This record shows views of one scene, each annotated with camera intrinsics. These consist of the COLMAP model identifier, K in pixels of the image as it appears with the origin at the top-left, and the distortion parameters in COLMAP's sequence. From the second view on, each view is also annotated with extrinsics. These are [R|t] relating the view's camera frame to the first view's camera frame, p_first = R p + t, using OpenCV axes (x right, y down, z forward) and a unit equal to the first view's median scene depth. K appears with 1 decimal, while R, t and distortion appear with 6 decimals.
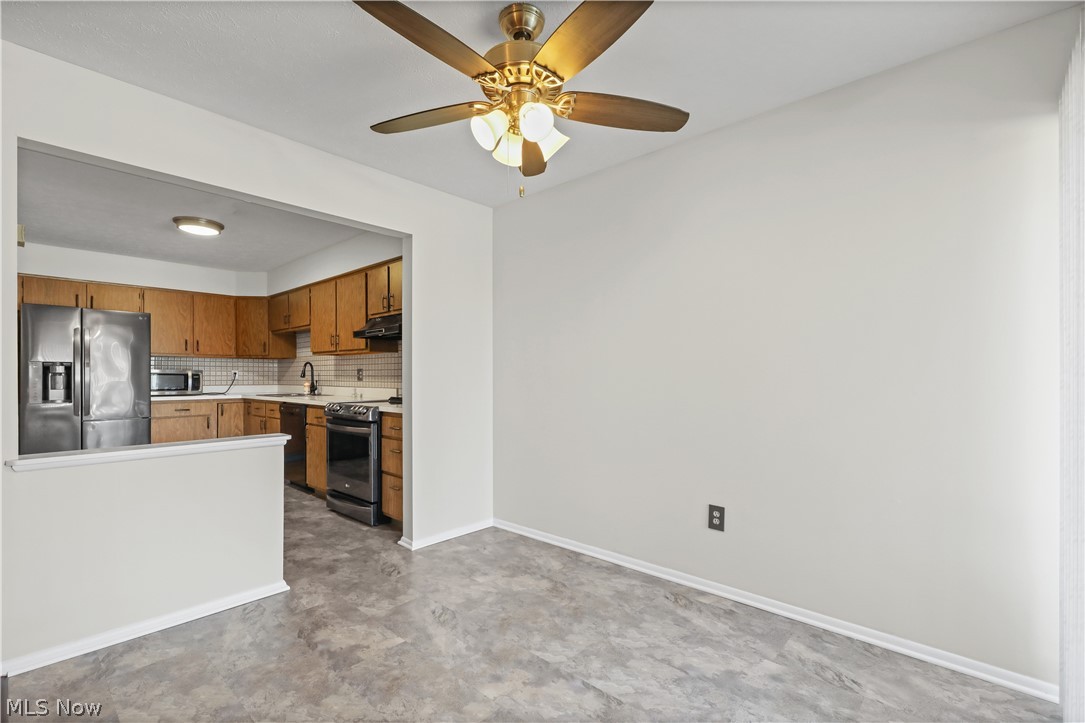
lens RADIAL K [[492.9, 0, 534.8], [0, 492.9, 373.4], [0, 0, 1]] dist [0.015590, 0.000381]
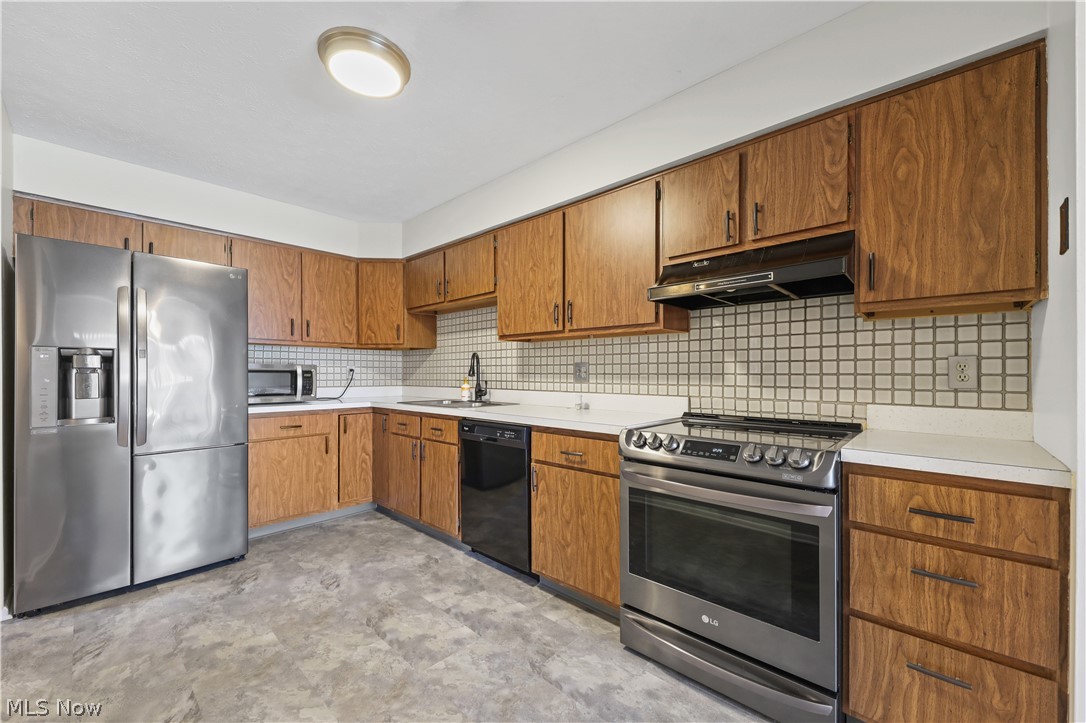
lens RADIAL K [[423.1, 0, 531.4], [0, 423.1, 374.3], [0, 0, 1]] dist [0.006848, -0.001192]
pose [[0.999979, 0.000629, -0.006411, -0.412904], [-0.000583, 0.999974, 0.007241, 0.001697], [0.006415, -0.007237, 0.999953, 0.474942]]
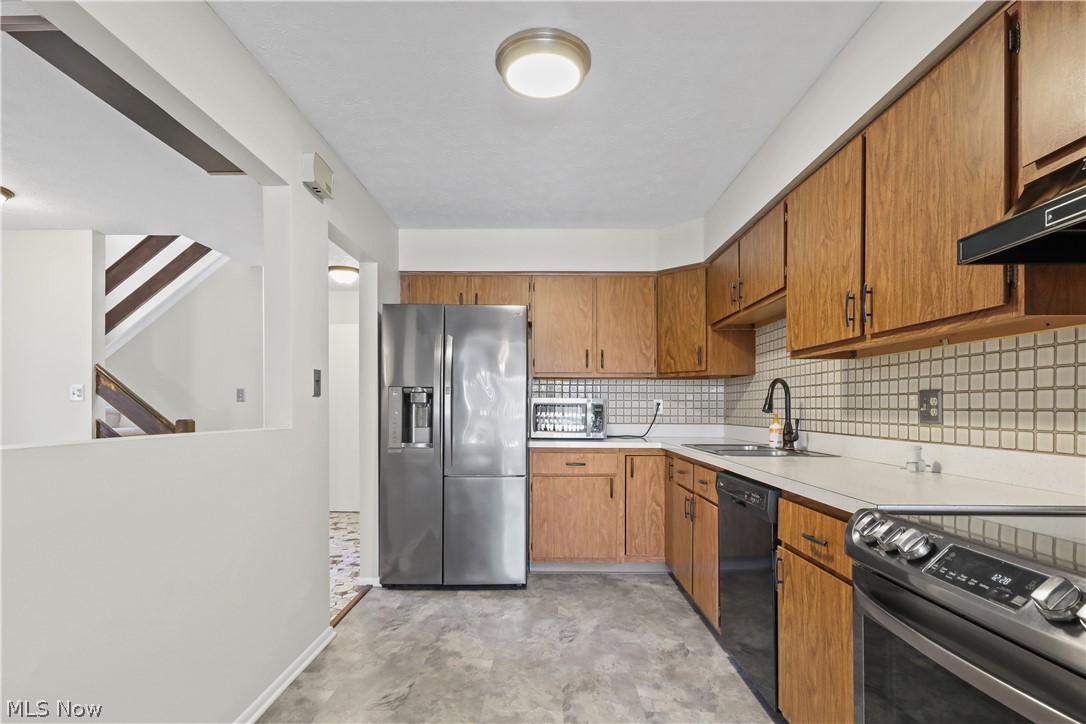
lens RADIAL K [[538.0, 0, 554.4], [0, 538.0, 410.1], [0, 0, 1]] dist [0.019643, -0.001279]
pose [[0.686749, 0.005846, -0.726871, -0.259087], [-0.000697, 0.999972, 0.007384, 0.002711], [0.726894, -0.004564, 0.686734, 0.550897]]
